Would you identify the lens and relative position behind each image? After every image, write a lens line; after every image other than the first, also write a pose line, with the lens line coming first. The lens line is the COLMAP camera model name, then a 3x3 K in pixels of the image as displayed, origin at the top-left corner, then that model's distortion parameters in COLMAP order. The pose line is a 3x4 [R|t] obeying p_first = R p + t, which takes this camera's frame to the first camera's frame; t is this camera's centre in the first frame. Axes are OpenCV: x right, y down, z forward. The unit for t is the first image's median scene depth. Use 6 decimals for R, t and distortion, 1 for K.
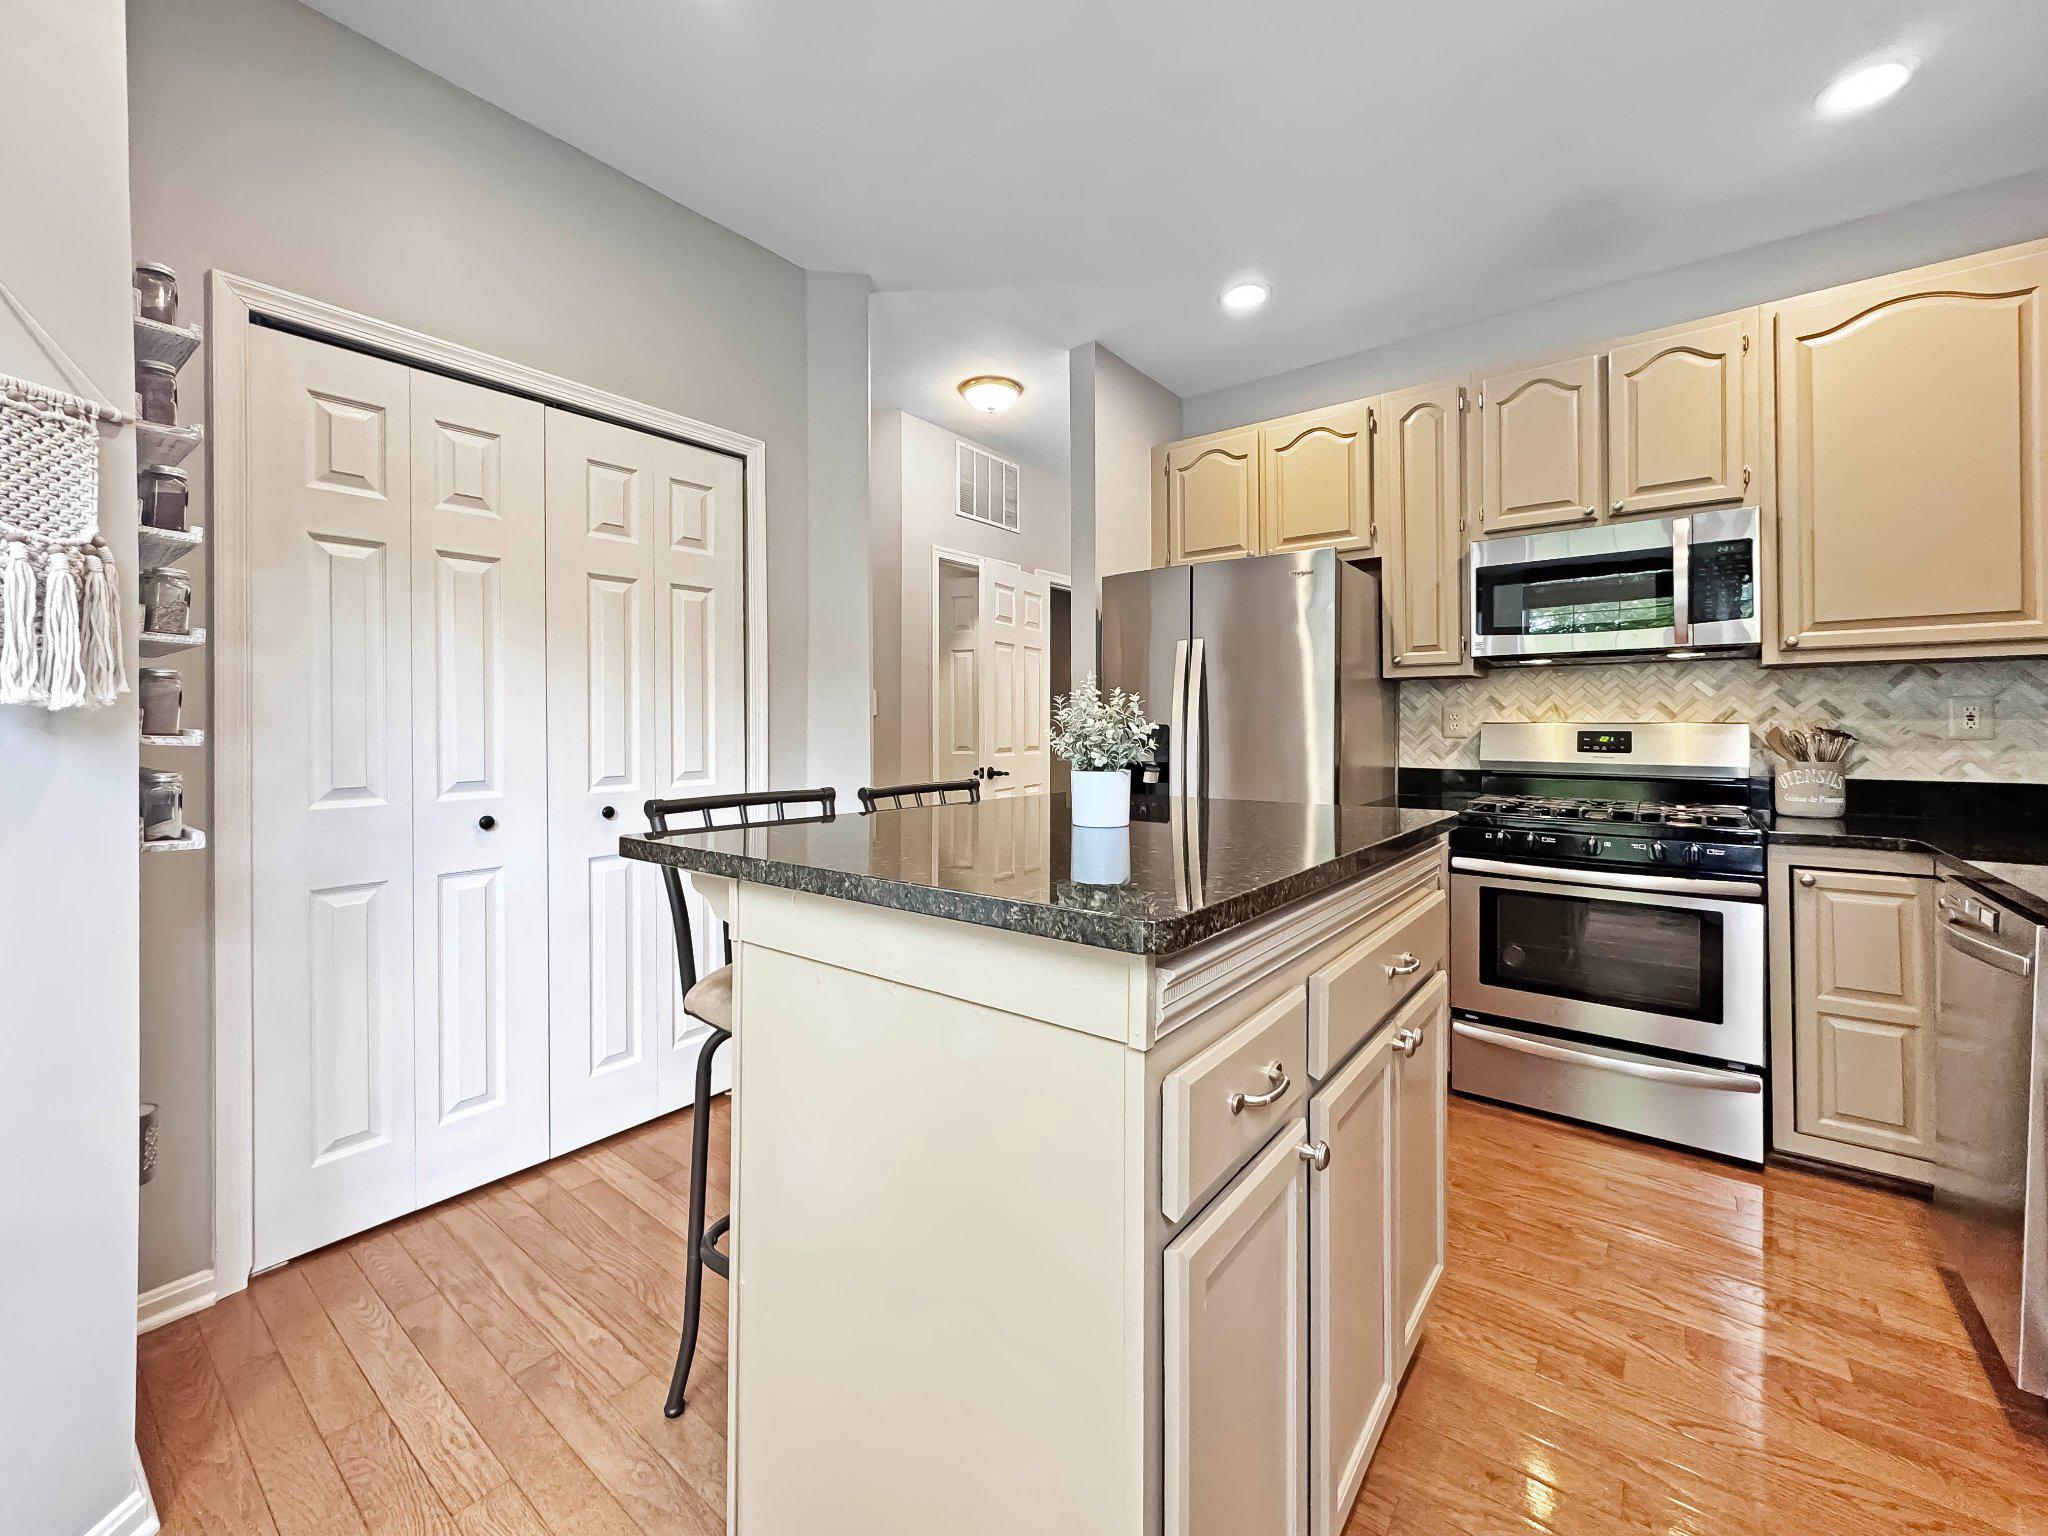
lens RADIAL K [[835.3, 0, 1016.3], [0, 835.3, 722.8], [0, 0, 1]] dist [-0.000983, -0.000016]
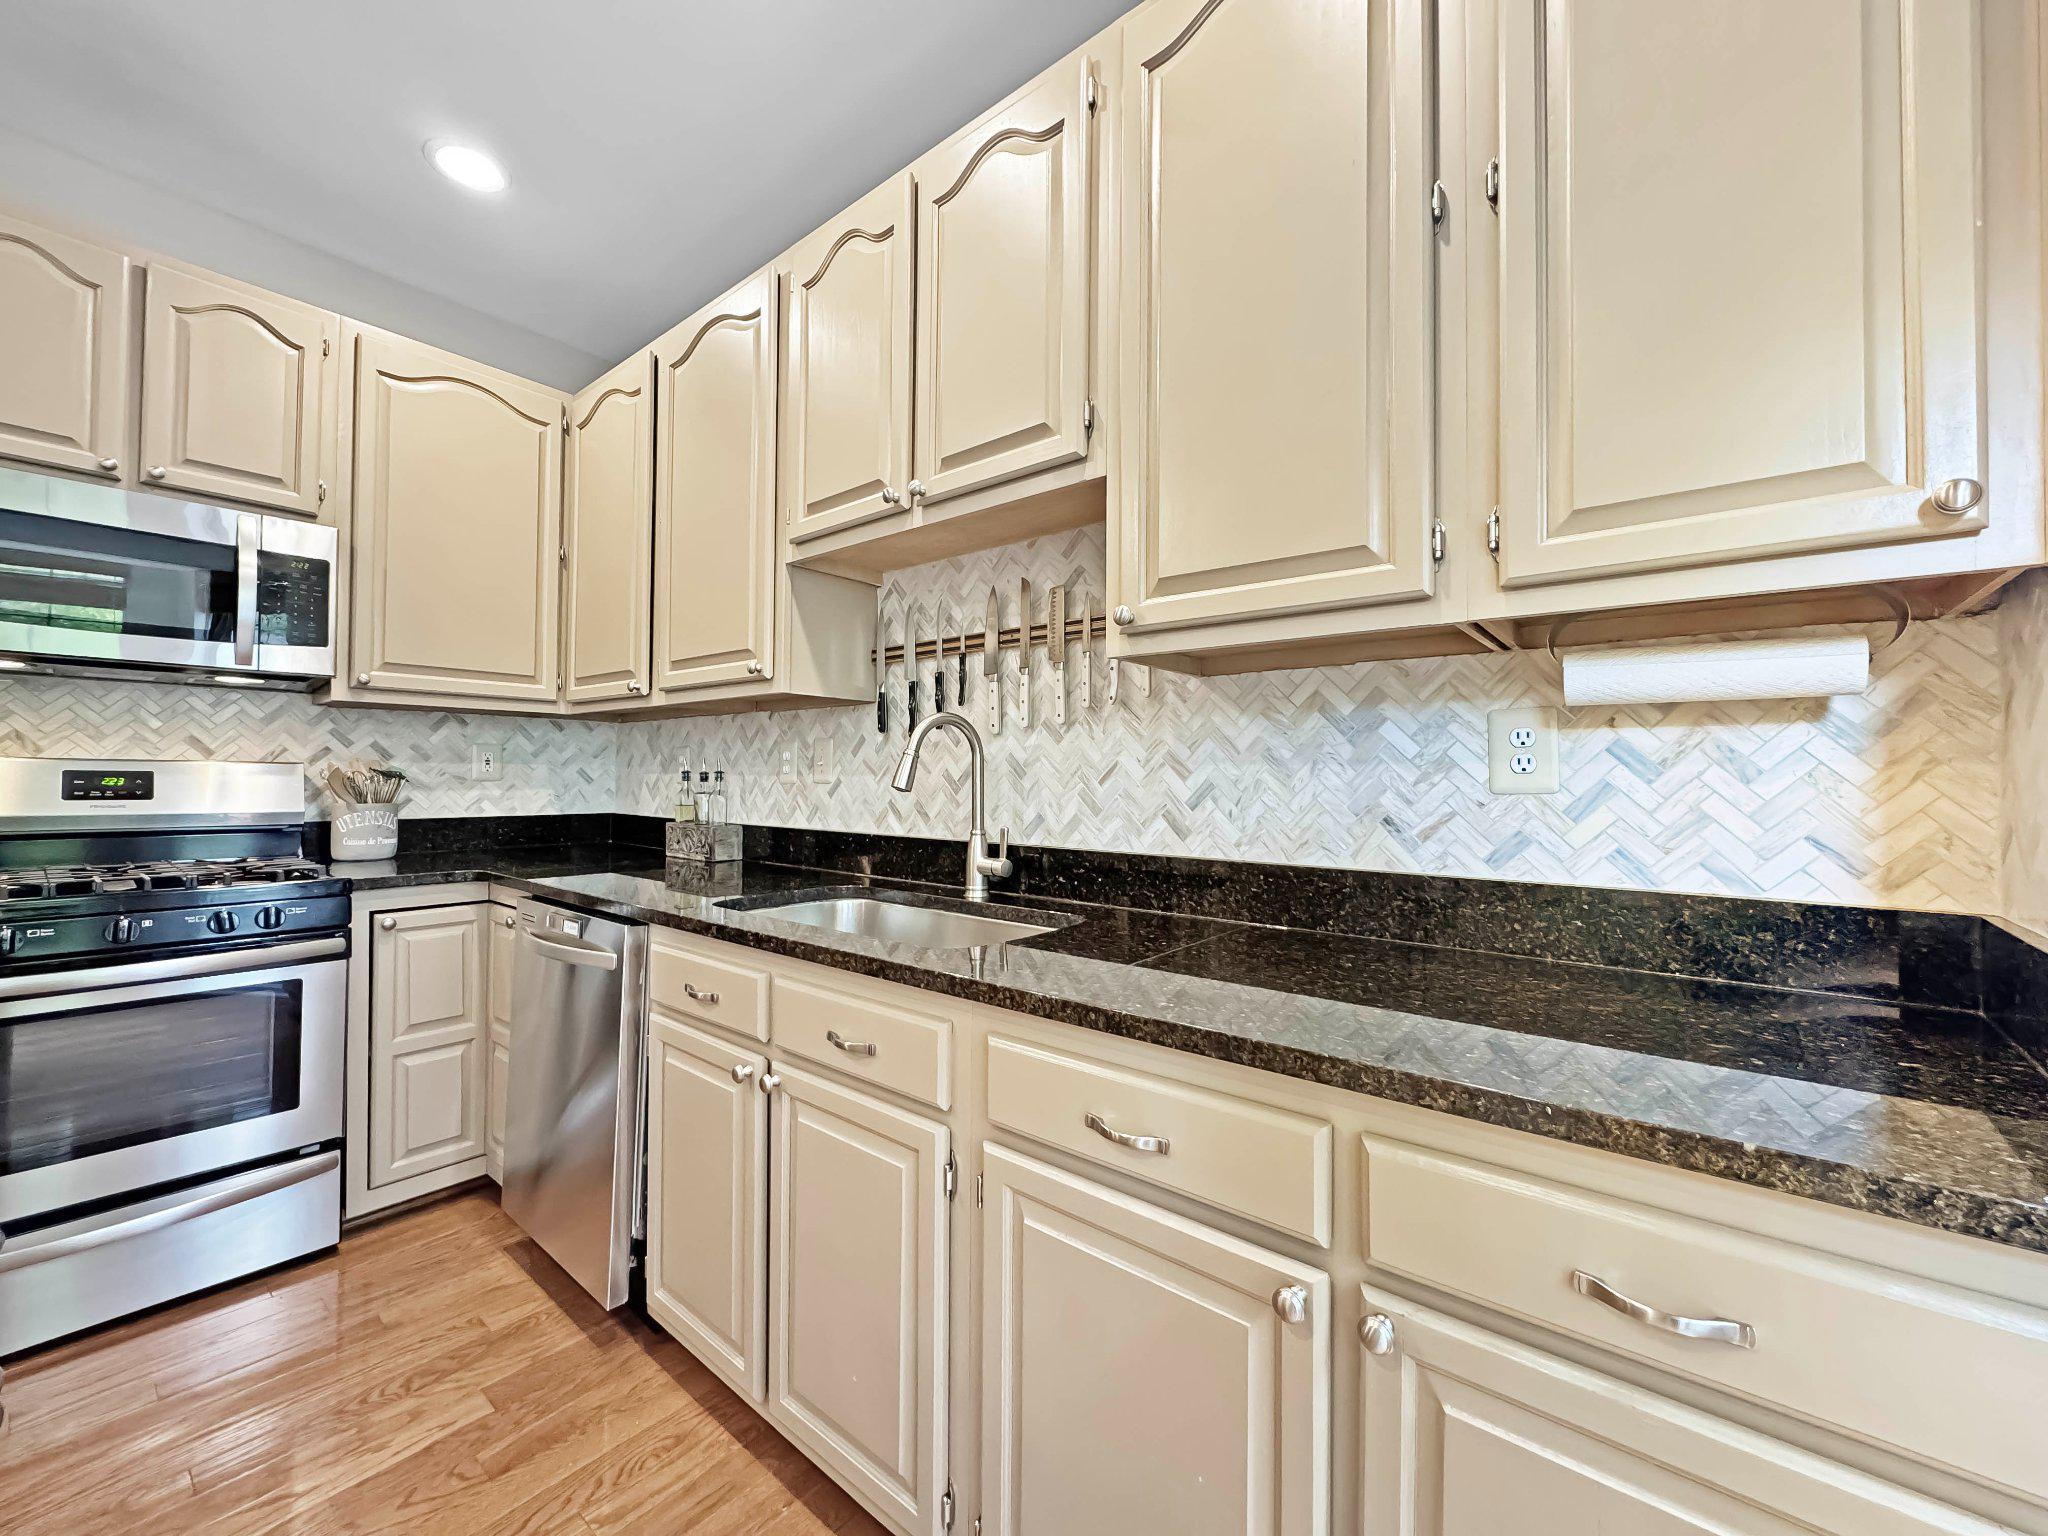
lens RADIAL K [[814.7, 0, 1022.1], [0, 814.7, 765.2], [0, 0, 1]] dist [-0.002122, 0.000239]
pose [[0.022283, 0.018326, 0.999584, 0.008242], [-0.012360, 0.999761, -0.018054, 0.009321], [-0.999675, -0.011953, 0.022504, 0.205394]]
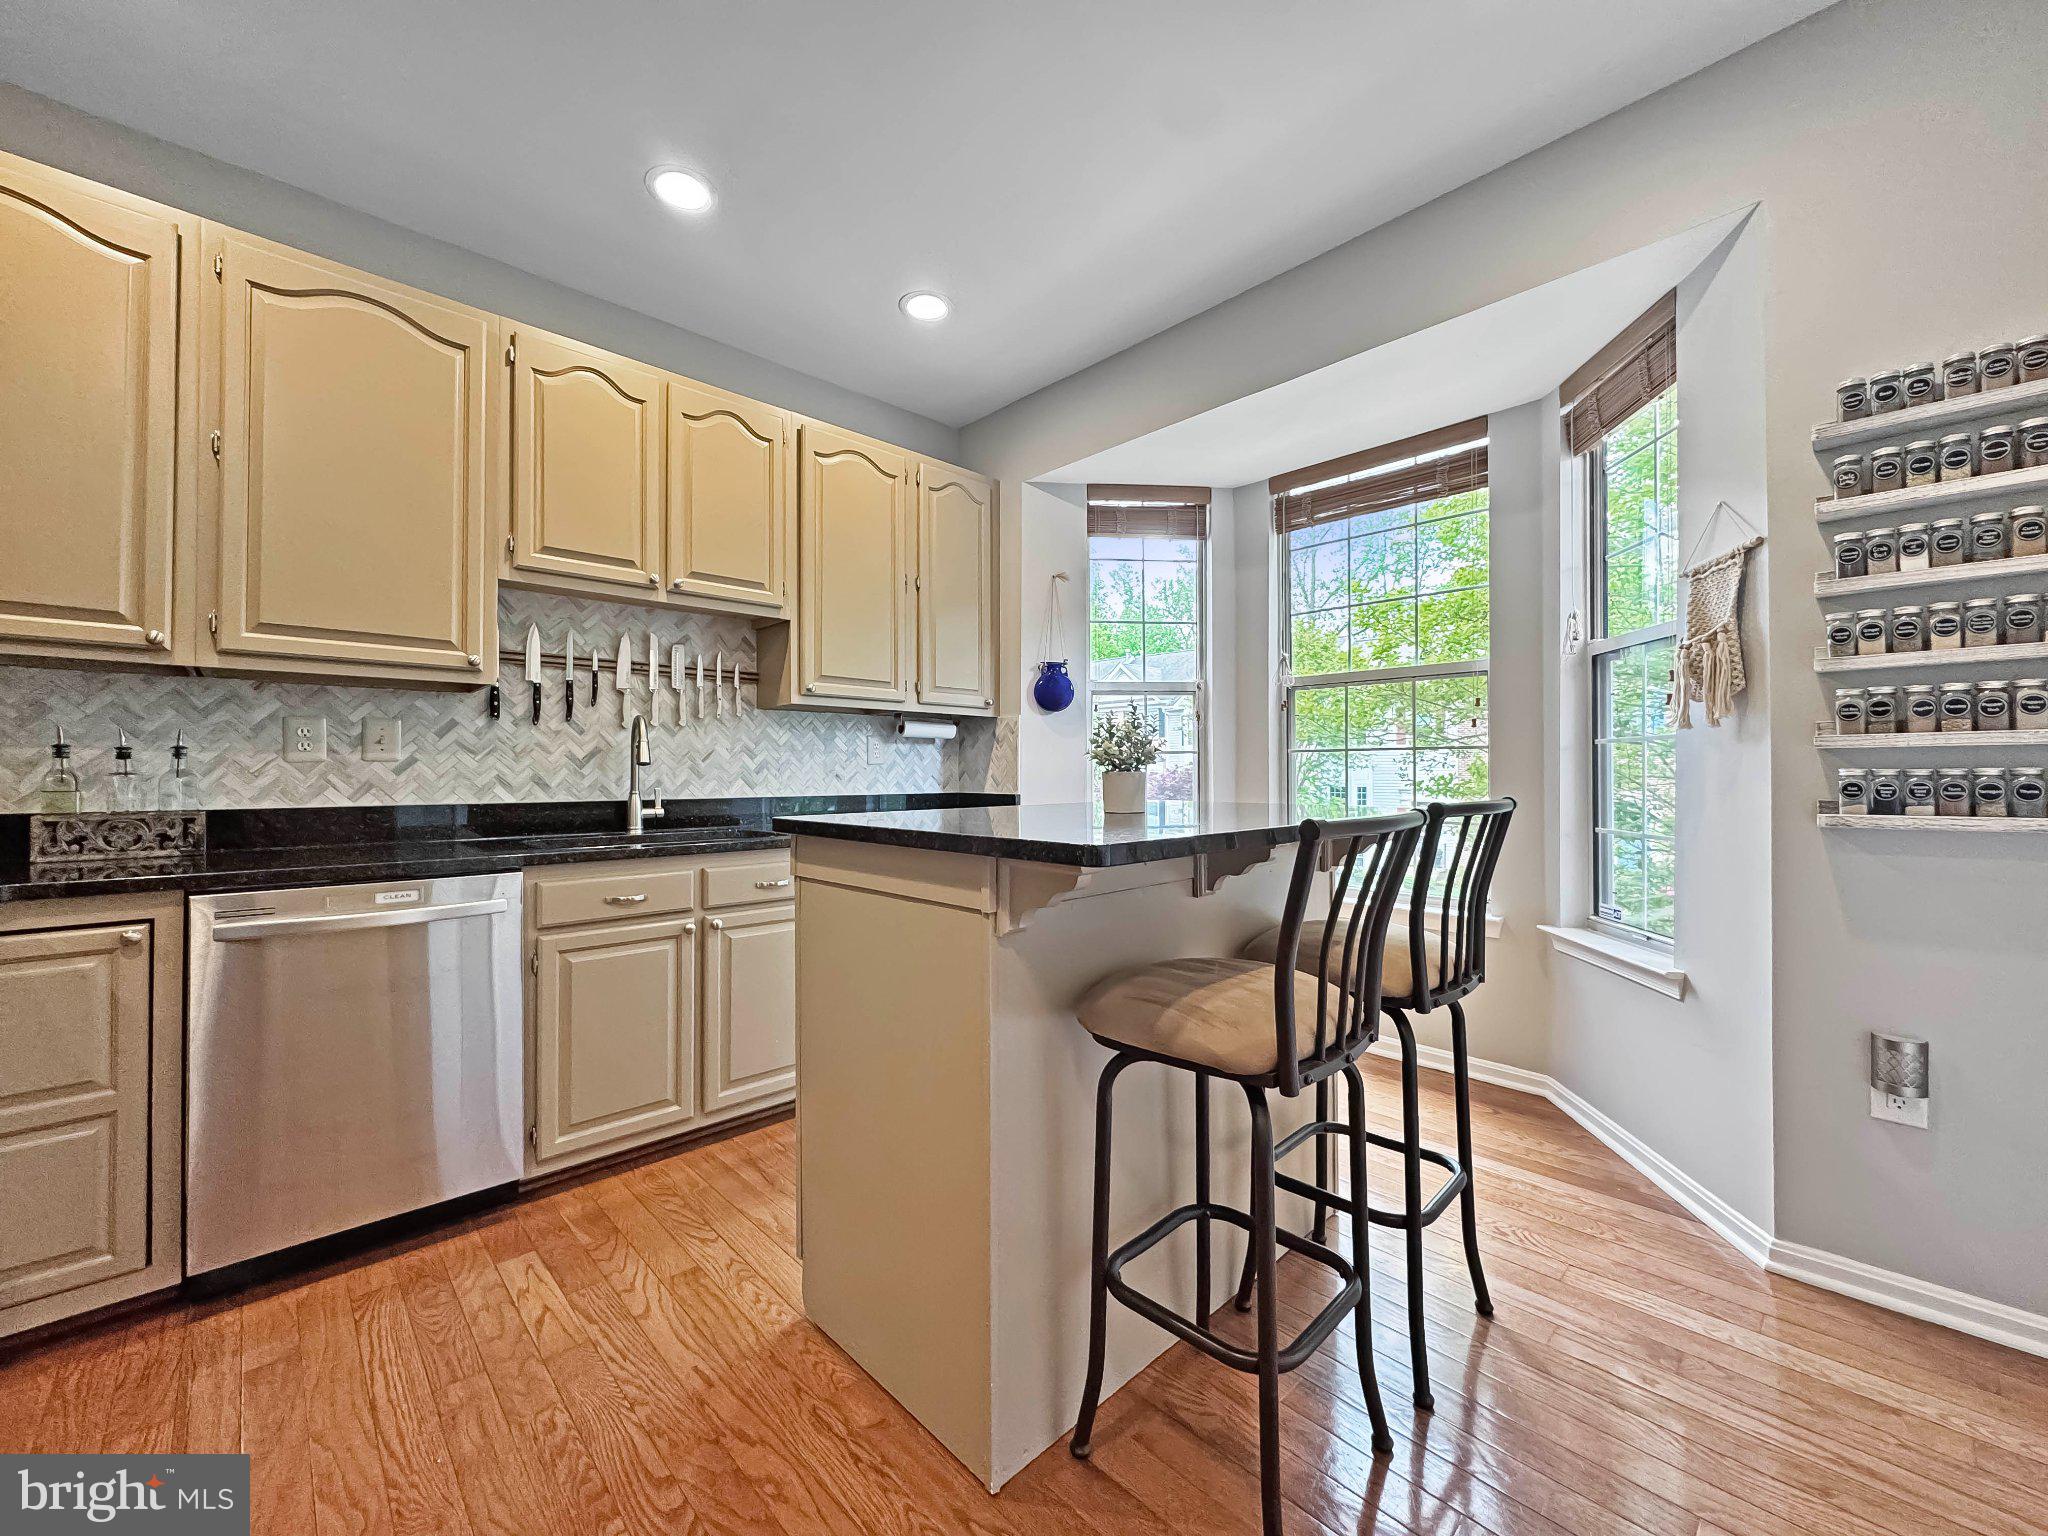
lens RADIAL K [[838.4, 0, 963.4], [0, 838.4, 763.9], [0, 0, 1]] dist [-0.000294, 0.000092]
pose [[-0.979541, 0.003969, 0.201205, 0.055455], [0.000717, 0.999868, -0.016231, 0.035625], [-0.201243, -0.015754, -0.979415, 1.278441]]
